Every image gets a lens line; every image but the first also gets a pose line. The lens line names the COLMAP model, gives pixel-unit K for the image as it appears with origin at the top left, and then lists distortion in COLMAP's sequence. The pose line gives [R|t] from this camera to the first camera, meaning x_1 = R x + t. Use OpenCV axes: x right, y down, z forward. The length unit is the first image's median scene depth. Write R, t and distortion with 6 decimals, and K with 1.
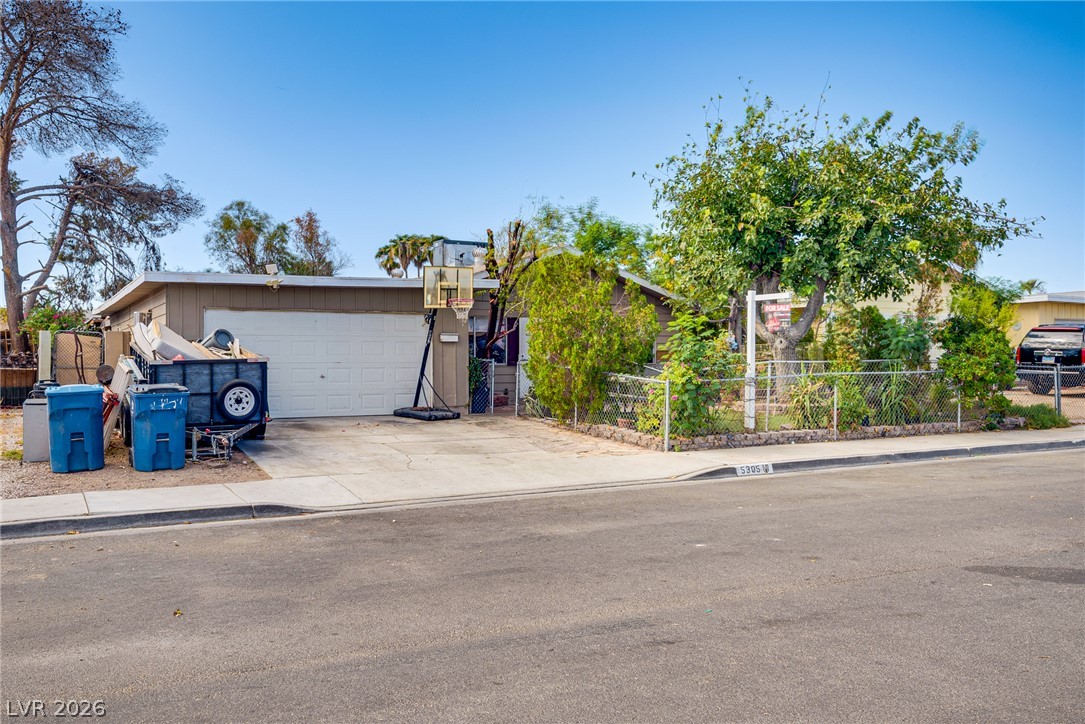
lens RADIAL K [[938.2, 0, 568.9], [0, 938.2, 361.1], [0, 0, 1]] dist [0.026317, -0.004770]
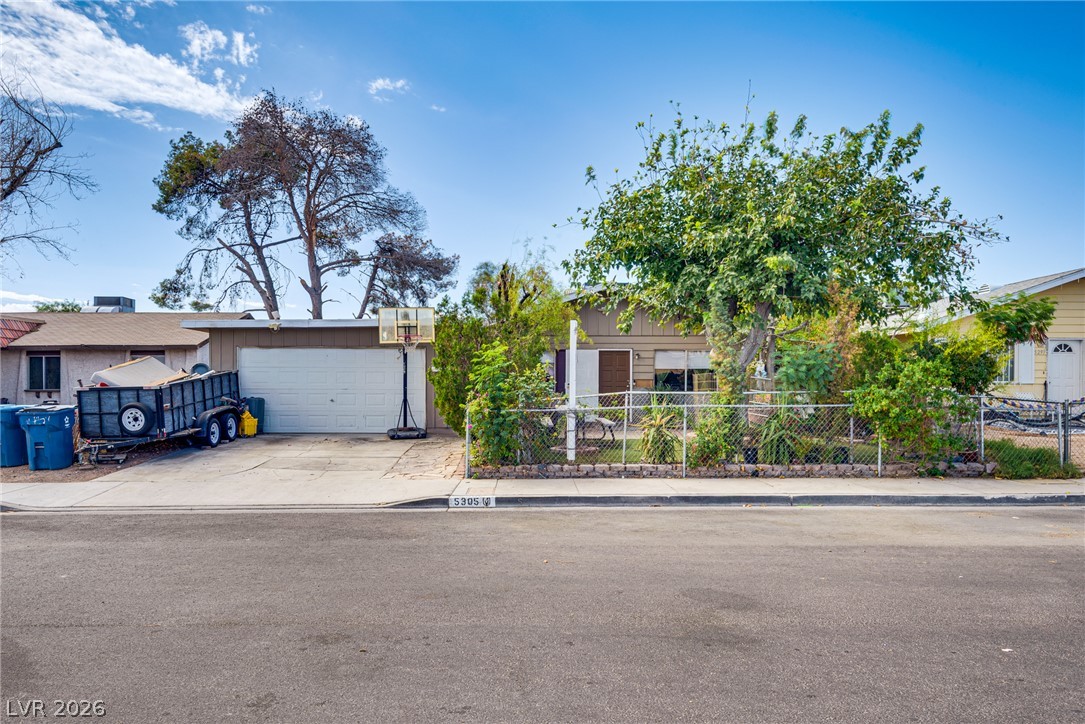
lens RADIAL K [[770.5, 0, 562.8], [0, 770.5, 403.4], [0, 0, 1]] dist [0.028074, -0.002855]
pose [[0.884637, 0.017458, -0.465954, 0.510460], [-0.006297, 0.999655, 0.025499, -0.007830], [0.466238, -0.019623, 0.884442, 0.252387]]
